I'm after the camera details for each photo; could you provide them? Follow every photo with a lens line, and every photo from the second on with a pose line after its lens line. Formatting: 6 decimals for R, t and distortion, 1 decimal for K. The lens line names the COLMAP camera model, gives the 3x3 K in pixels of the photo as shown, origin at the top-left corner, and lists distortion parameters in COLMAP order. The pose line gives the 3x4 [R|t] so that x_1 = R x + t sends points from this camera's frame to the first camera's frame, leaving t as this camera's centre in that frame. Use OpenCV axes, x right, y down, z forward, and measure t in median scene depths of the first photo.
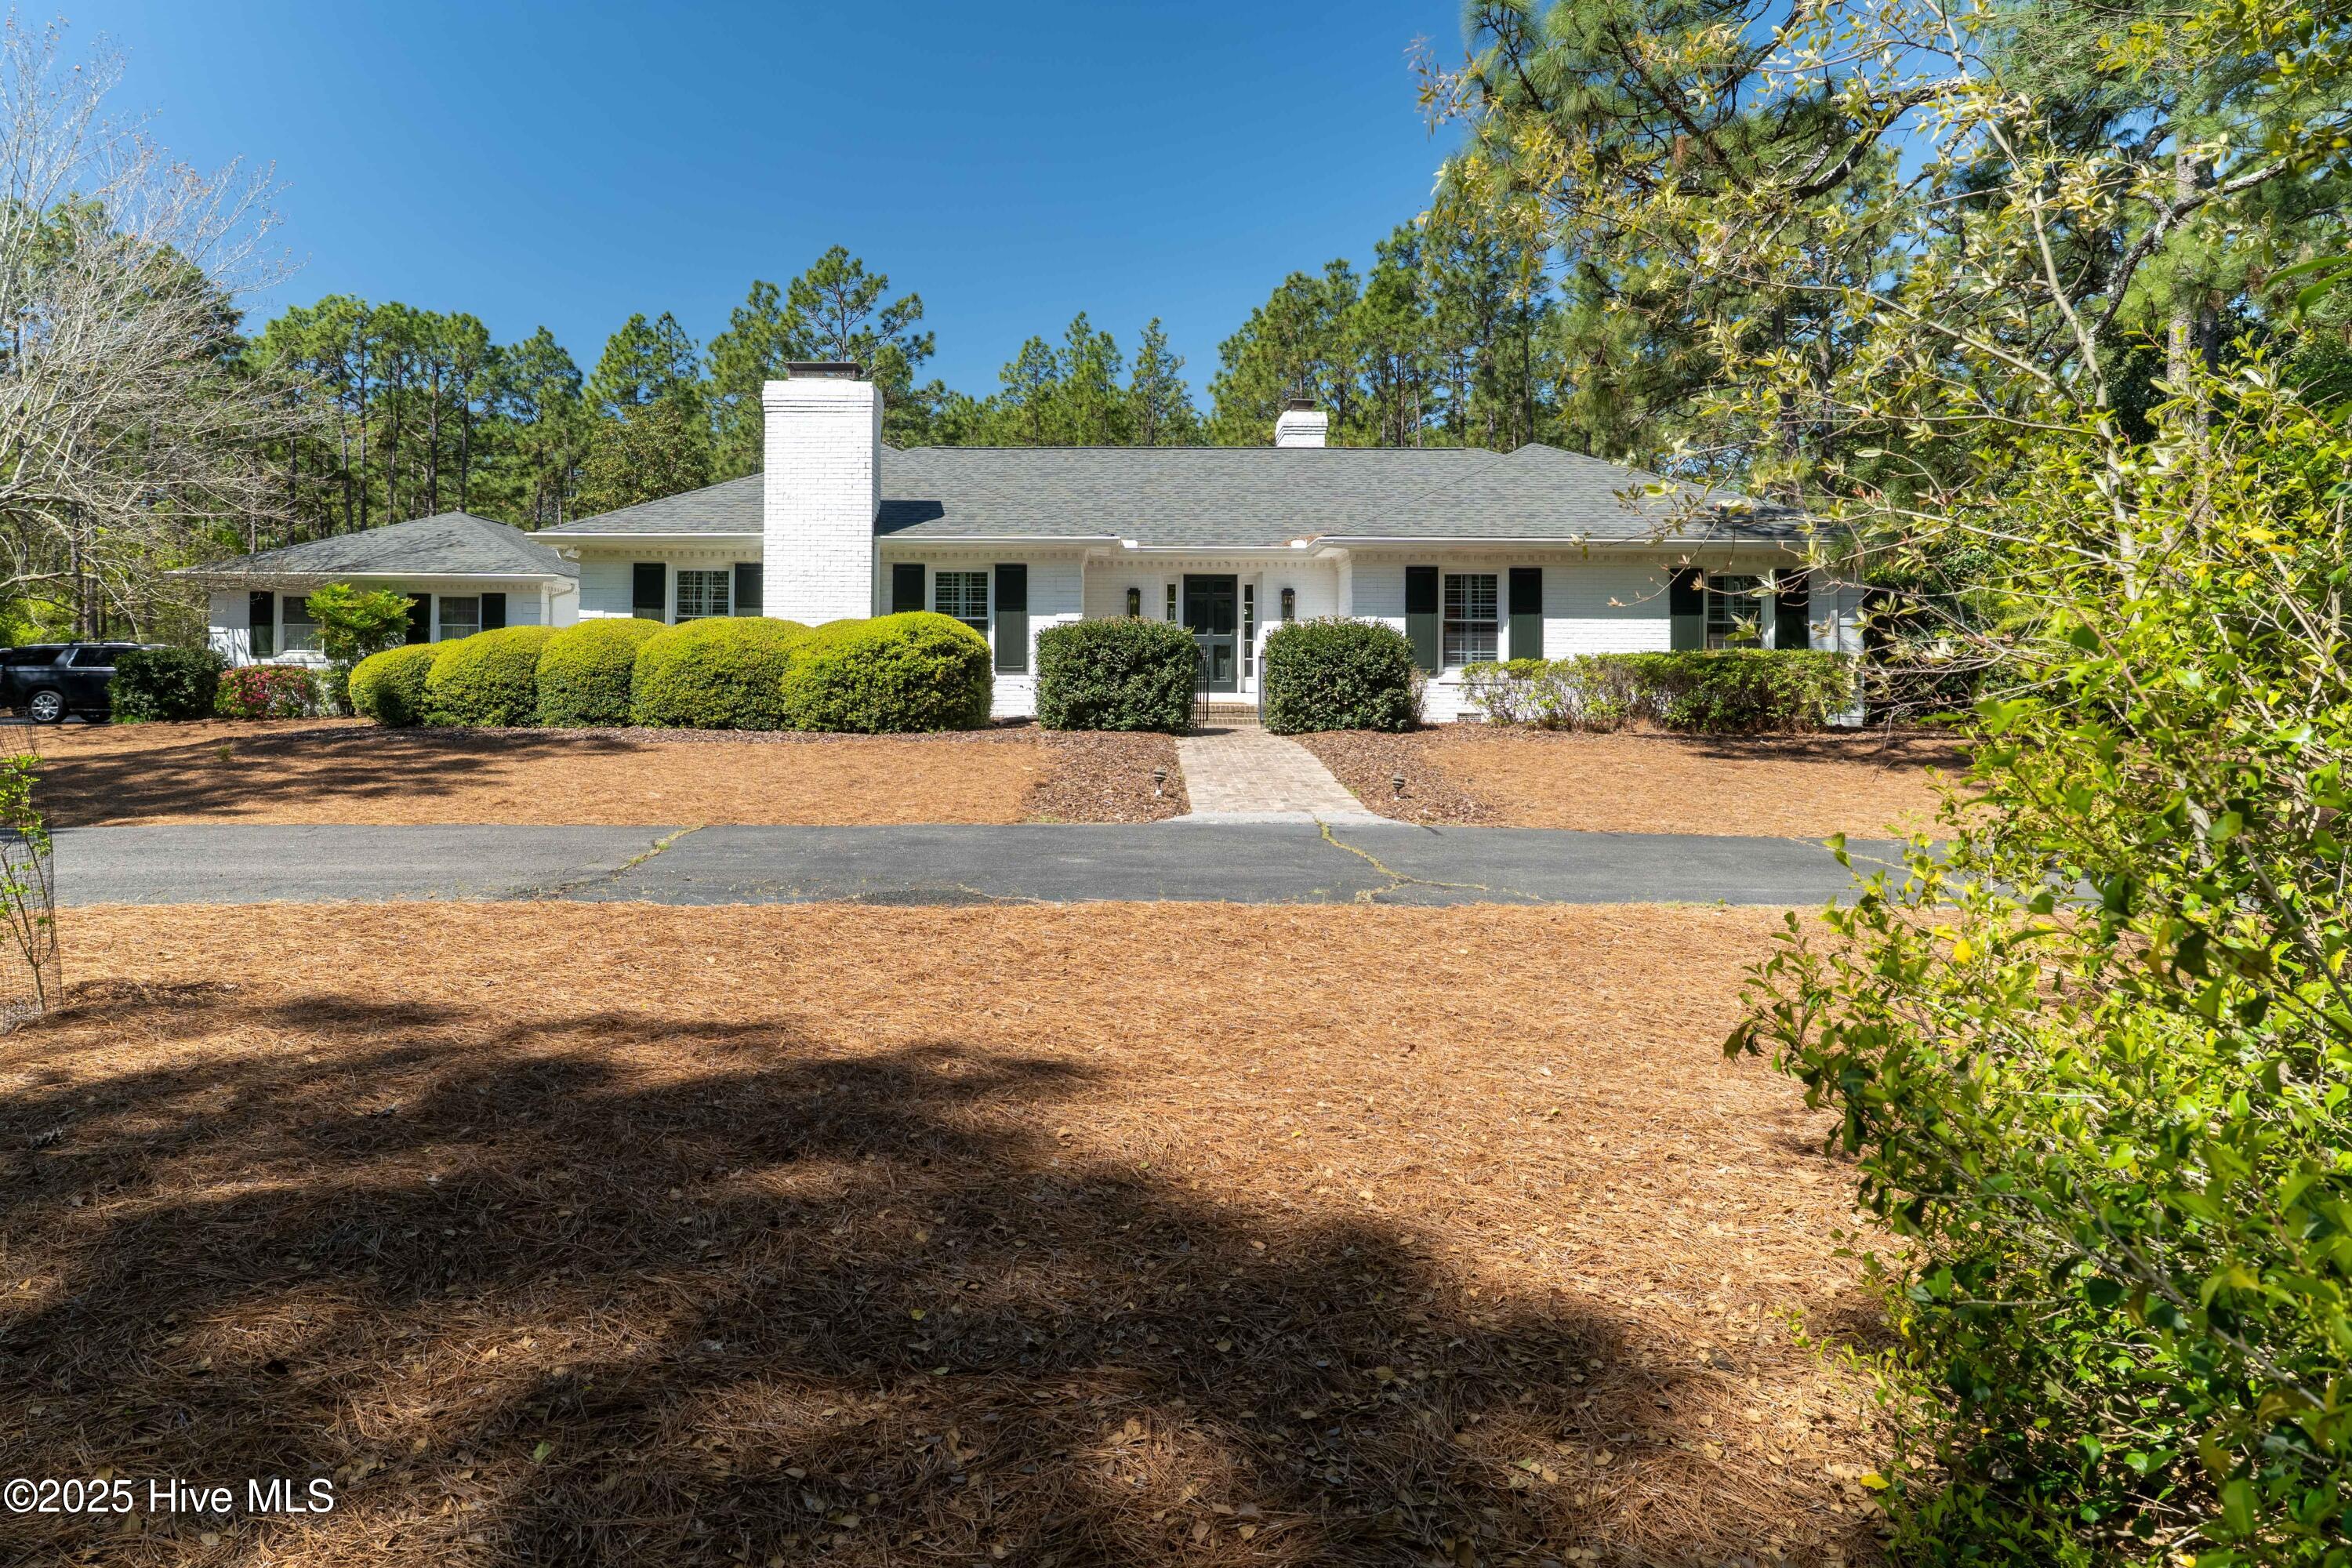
lens RADIAL K [[1333.0, 0, 1176.0], [0, 1333.0, 784.0], [0, 0, 1]] dist [-0.001007, -0.000124]
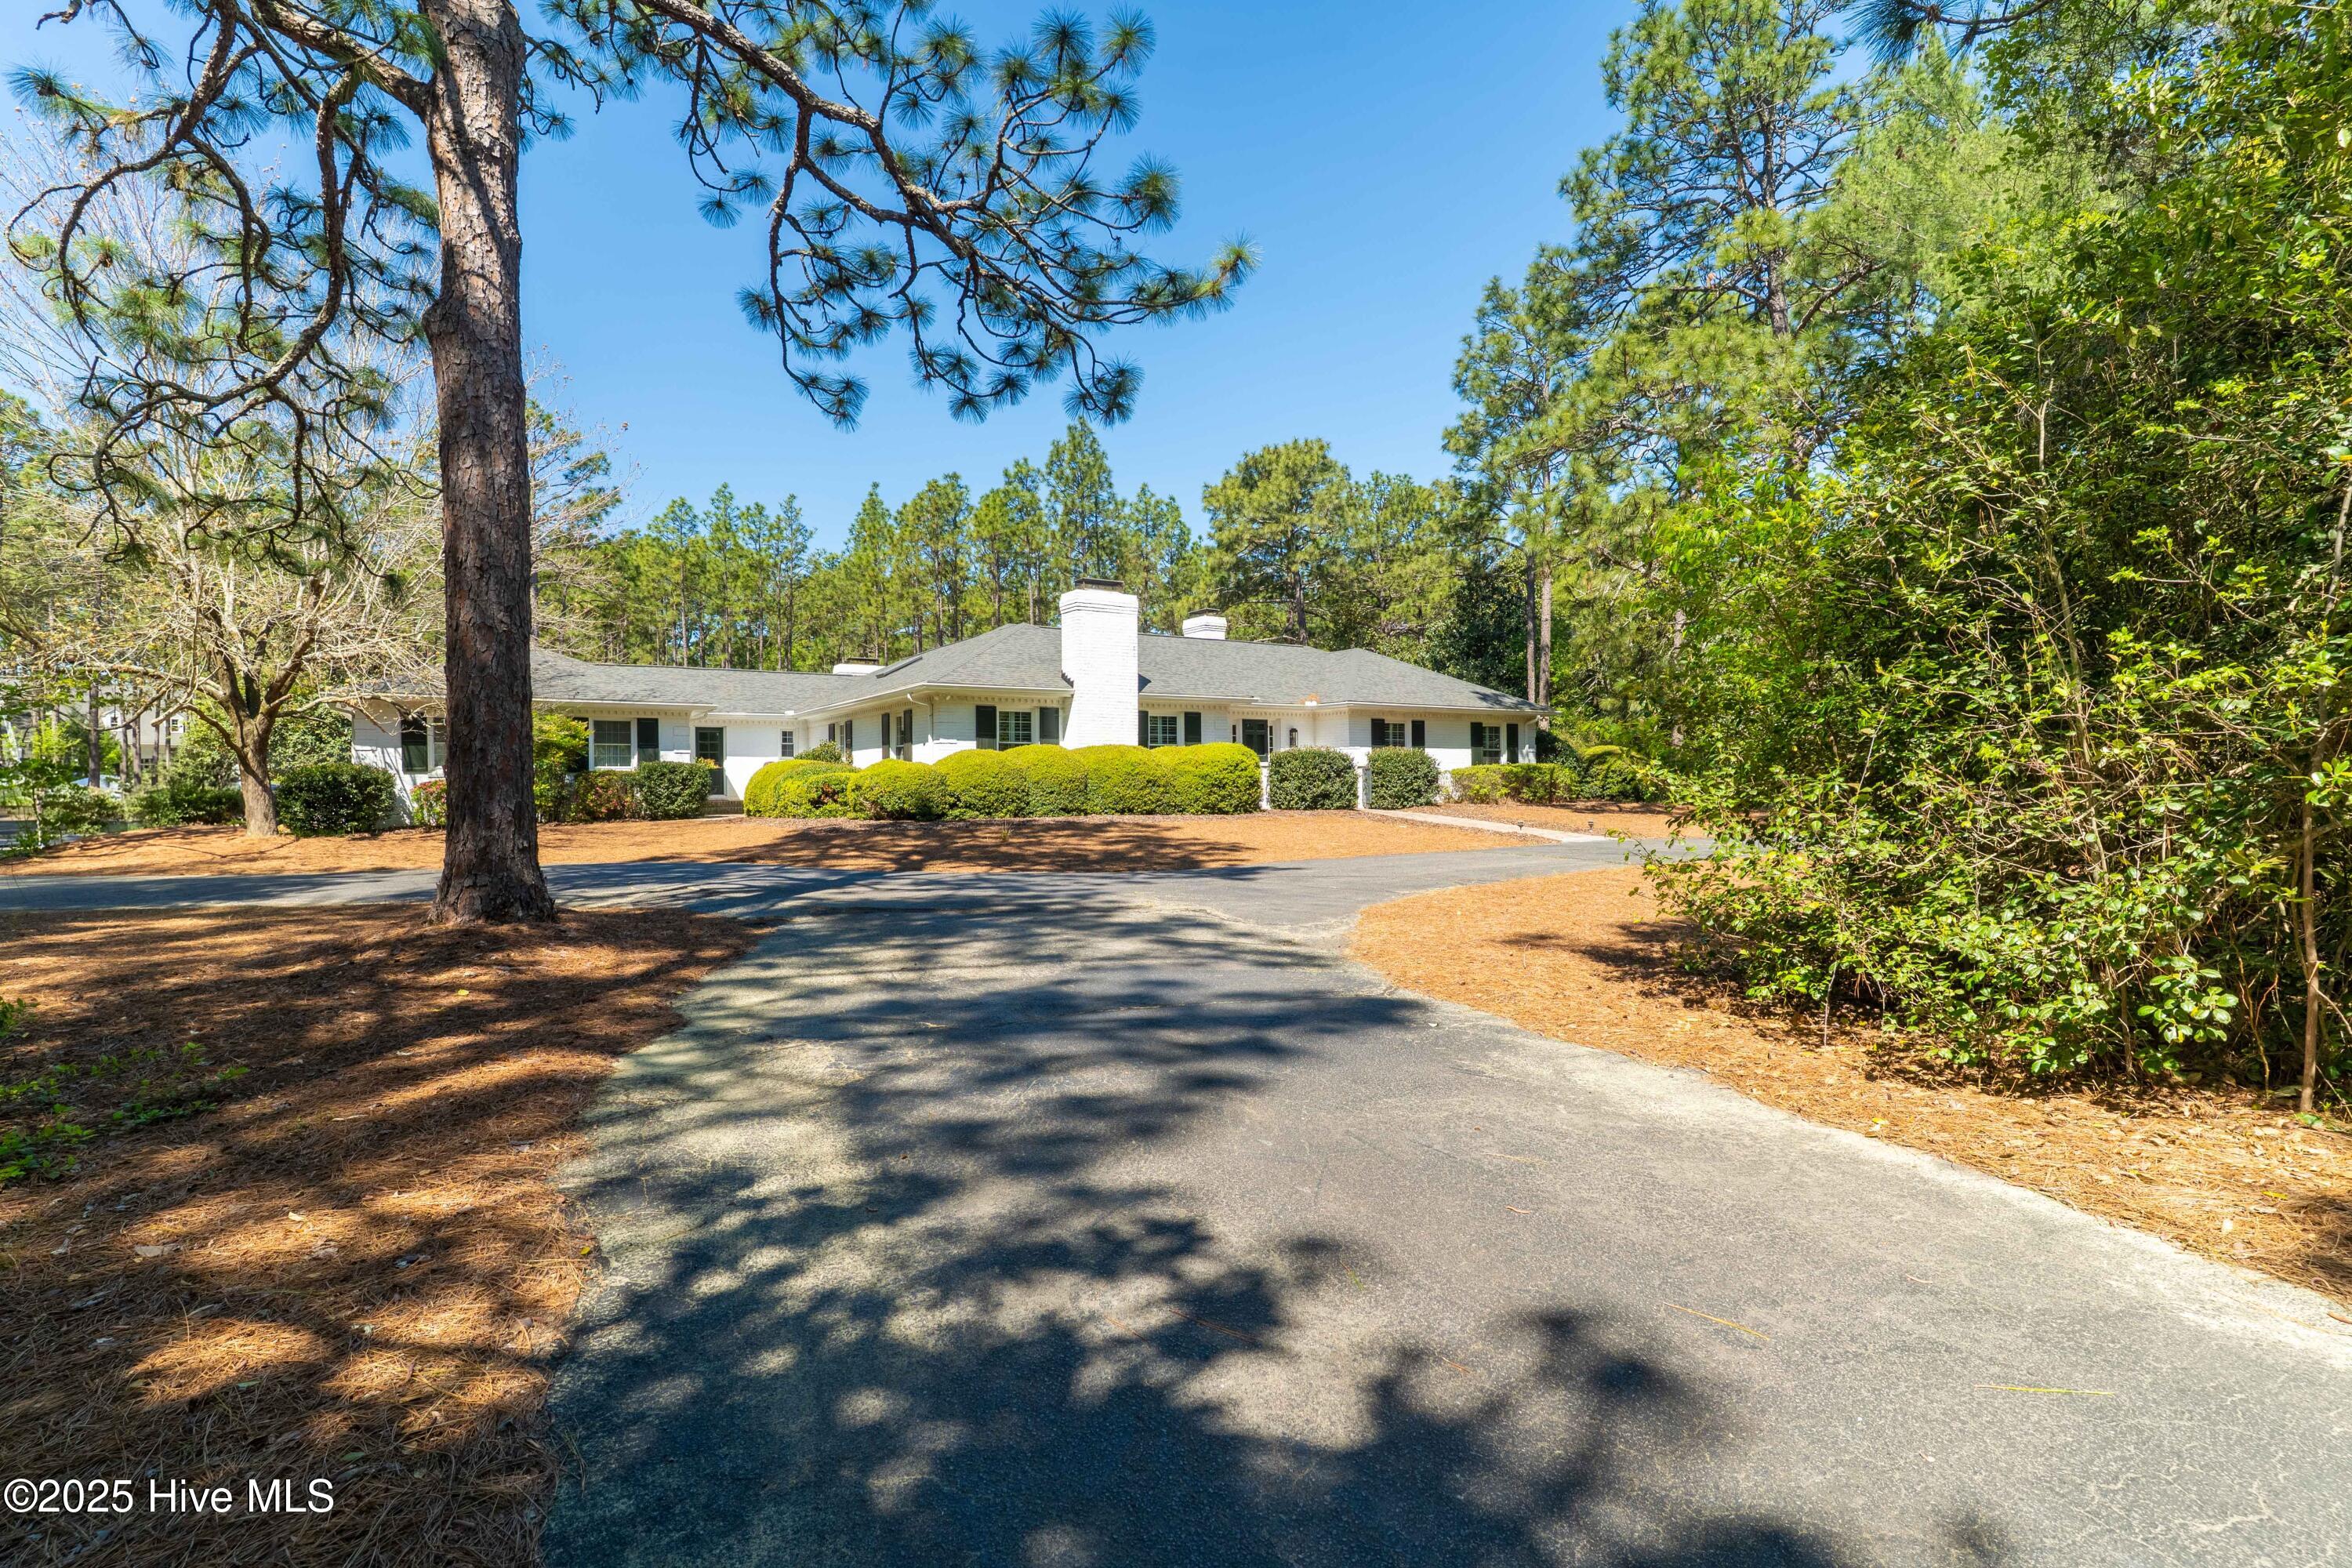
lens RADIAL K [[1140.4, 0, 1176.0], [0, 1140.4, 784.0], [0, 0, 1]] dist [0.016782, -0.000276]
pose [[0.856328, -0.010819, 0.516319, -0.855179], [0.055502, 0.995918, -0.071182, 0.017948], [-0.513441, 0.089612, 0.853433, -0.153304]]
